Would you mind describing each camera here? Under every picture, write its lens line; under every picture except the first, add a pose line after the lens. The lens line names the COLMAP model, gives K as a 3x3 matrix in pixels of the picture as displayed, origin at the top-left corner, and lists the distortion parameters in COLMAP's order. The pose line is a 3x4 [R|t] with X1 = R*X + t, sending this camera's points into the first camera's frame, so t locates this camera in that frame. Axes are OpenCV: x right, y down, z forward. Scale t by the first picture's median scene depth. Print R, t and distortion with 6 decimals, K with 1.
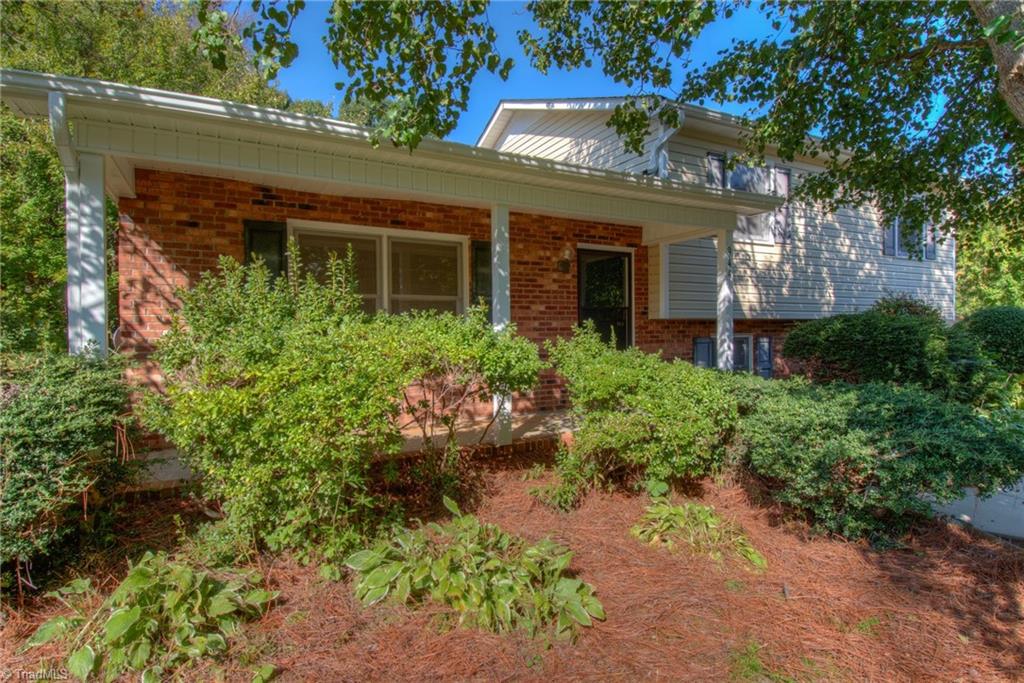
lens RADIAL K [[533.9, 0, 523.8], [0, 533.9, 344.8], [0, 0, 1]] dist [0.053140, -0.055162]
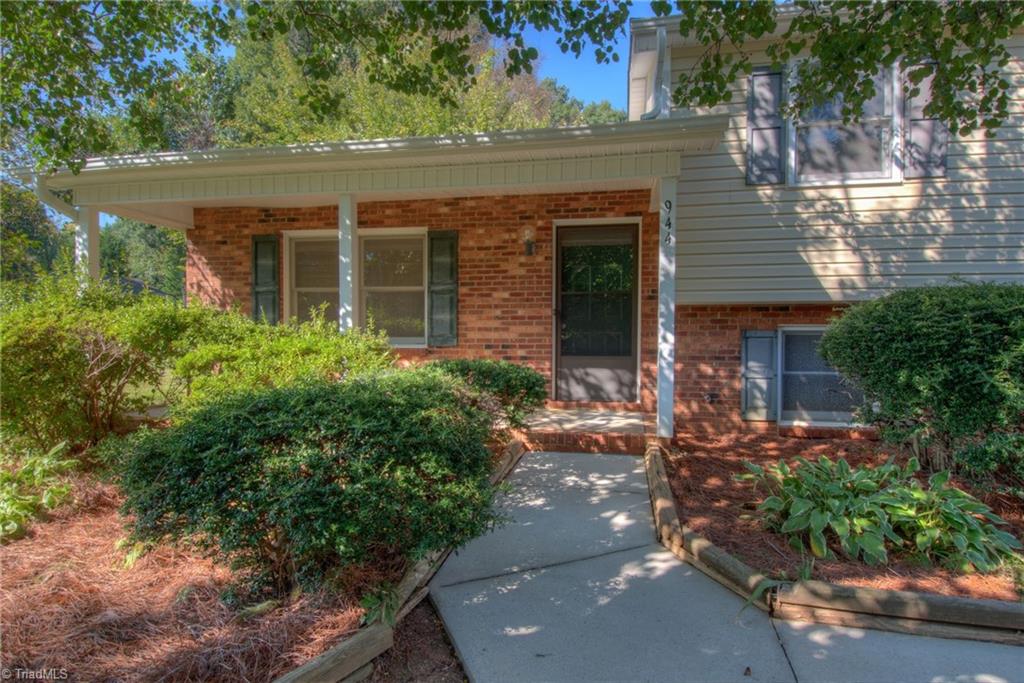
lens RADIAL K [[533.9, 0, 523.8], [0, 533.9, 344.8], [0, 0, 1]] dist [0.053140, -0.055162]
pose [[0.770984, 0.021342, -0.636497, 0.650010], [-0.025586, 0.999669, 0.002528, 0.014918], [0.636341, 0.014336, 0.771275, 0.301353]]
